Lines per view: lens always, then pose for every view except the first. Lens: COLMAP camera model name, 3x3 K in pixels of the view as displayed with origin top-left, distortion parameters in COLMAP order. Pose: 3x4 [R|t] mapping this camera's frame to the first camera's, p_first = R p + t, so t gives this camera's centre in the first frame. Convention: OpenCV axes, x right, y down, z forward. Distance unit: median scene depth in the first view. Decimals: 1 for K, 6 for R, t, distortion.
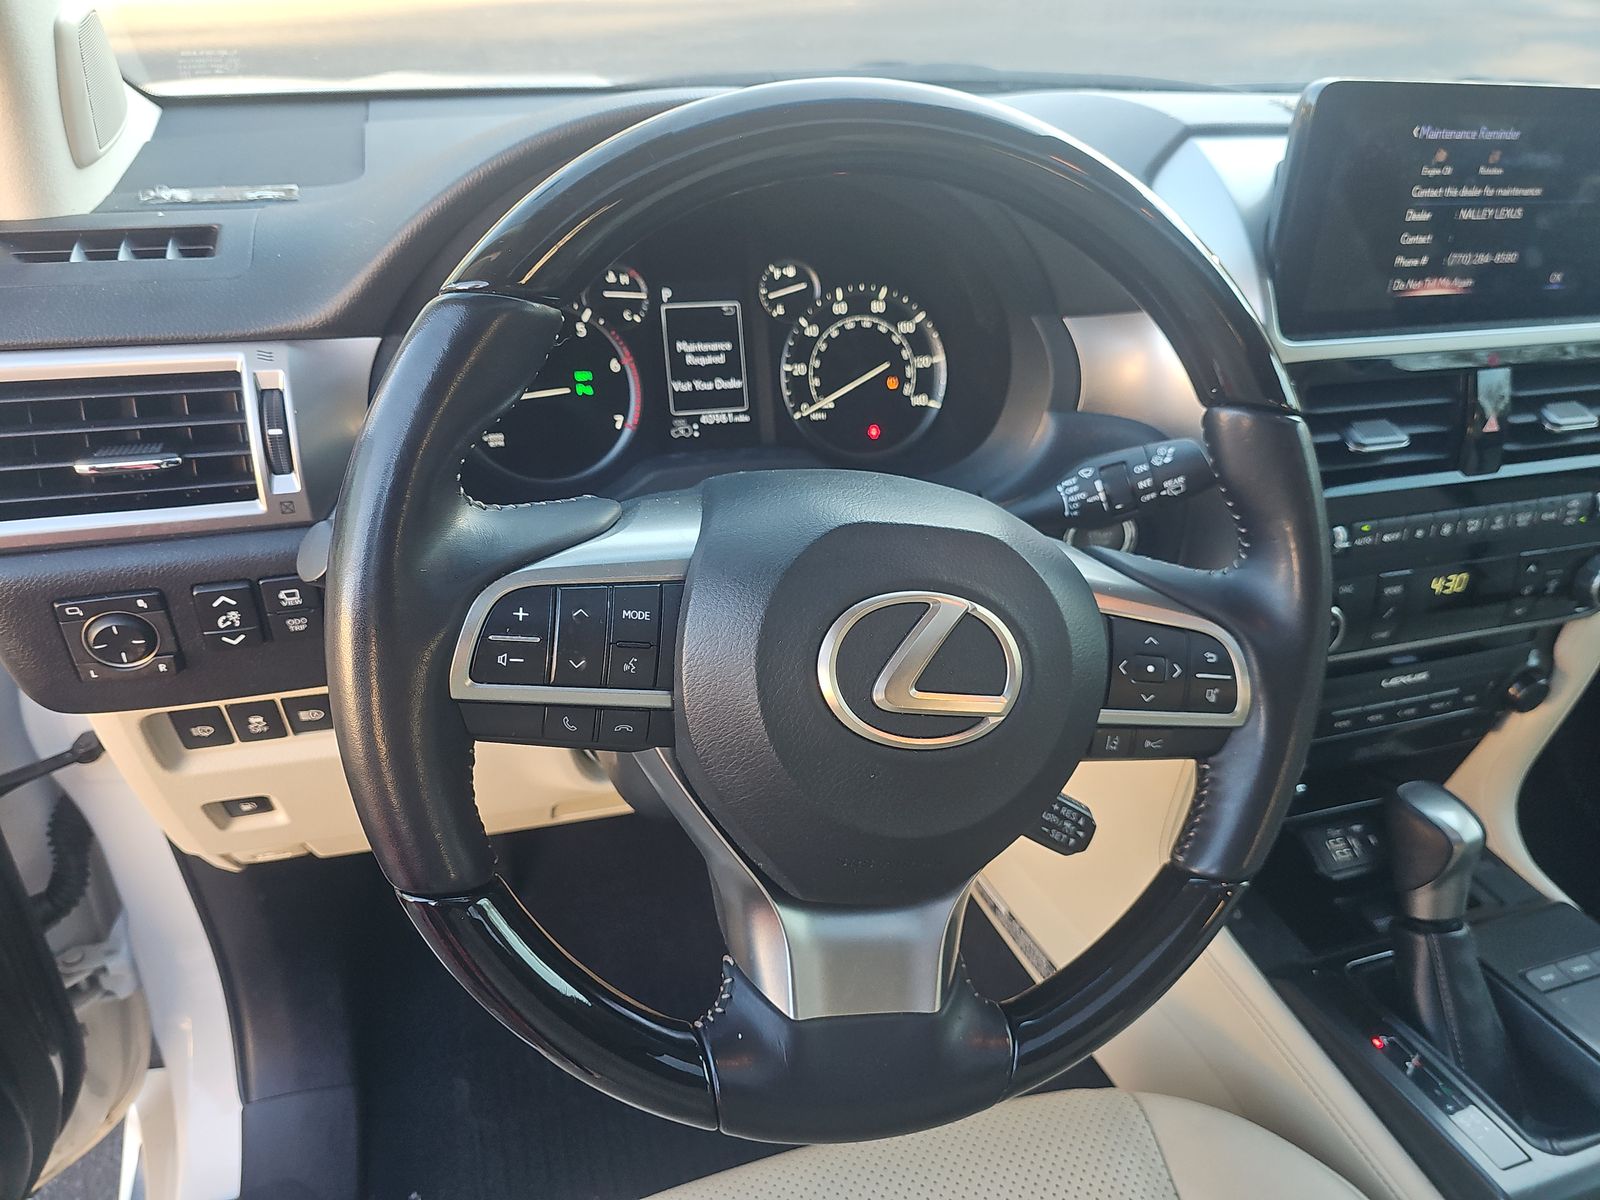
lens RADIAL K [[1077.8, 0, 791.5], [0, 1077.8, 592.5], [0, 0, 1]] dist [0.041638, -0.050780]
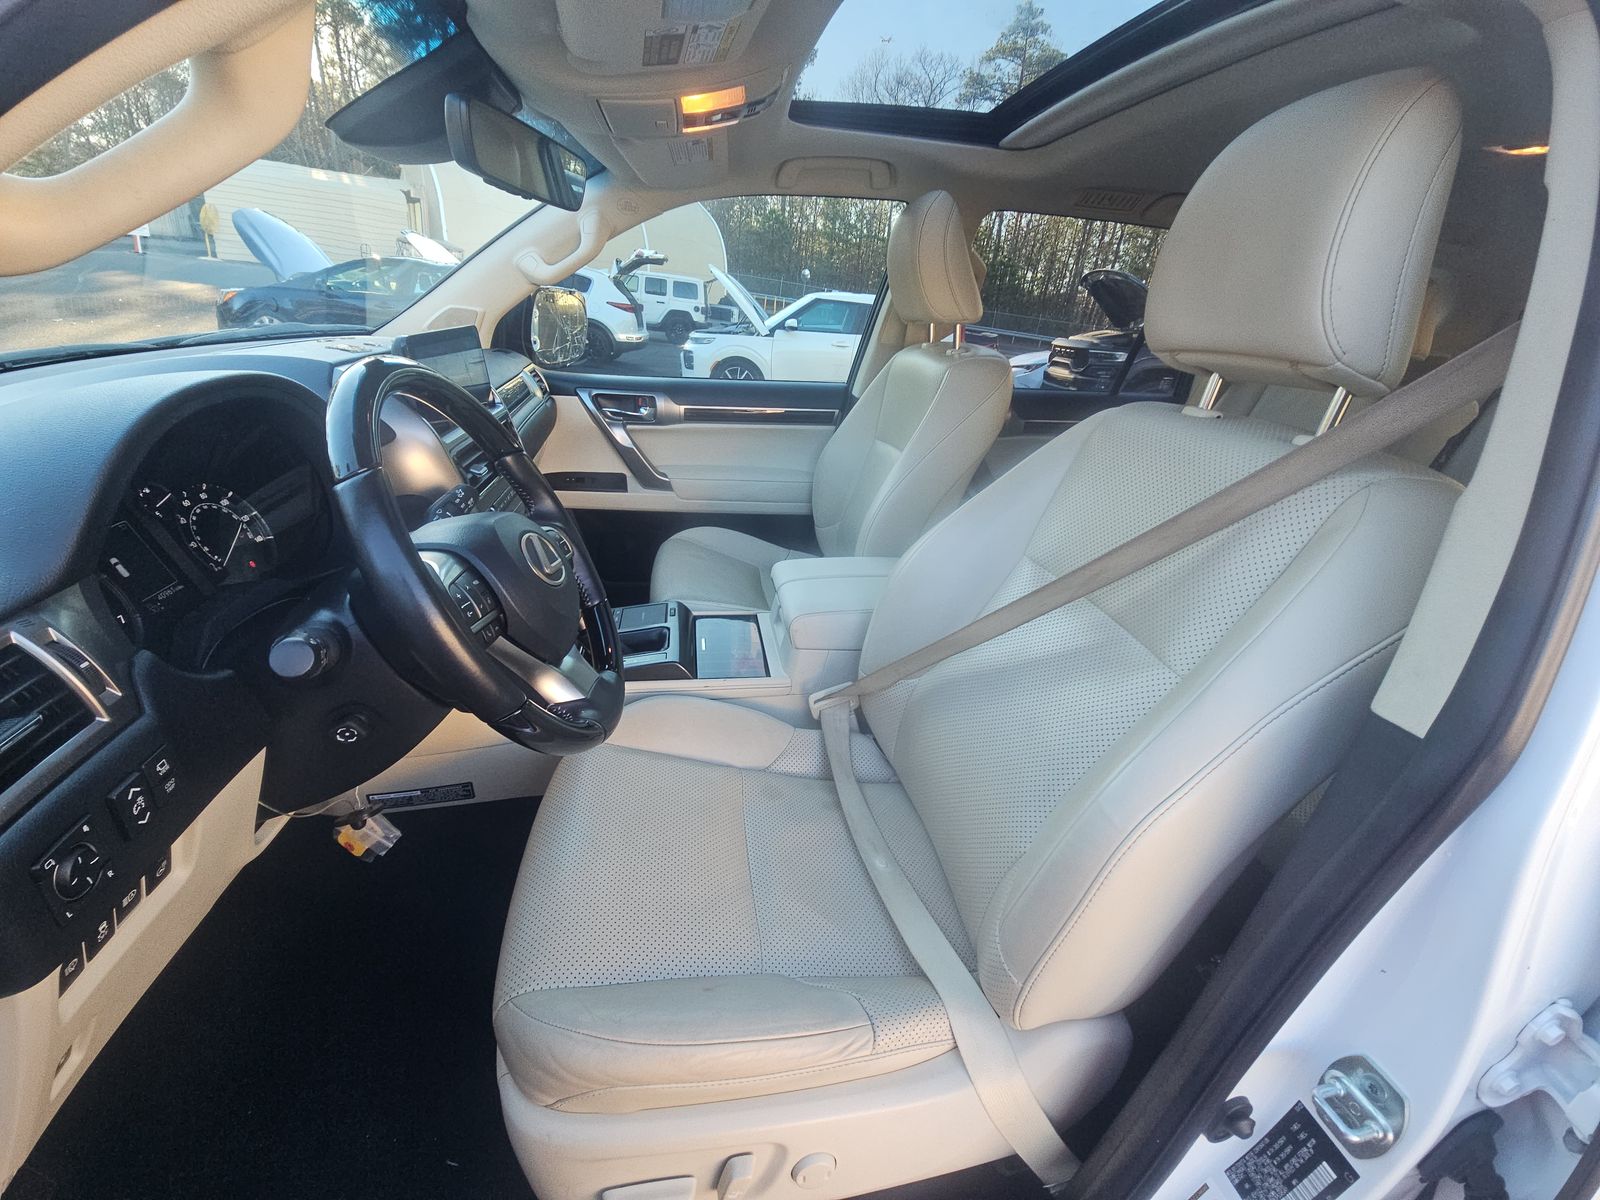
lens RADIAL K [[648.6, 0, 798.0], [0, 648.6, 605.7], [0, 0, 1]] dist [0.000089, -0.000291]
pose [[0.162761, -0.456250, 0.874840, -0.716296], [0.461133, 0.819043, 0.341358, -0.054125], [-0.872276, 0.347858, 0.343700, -0.045025]]
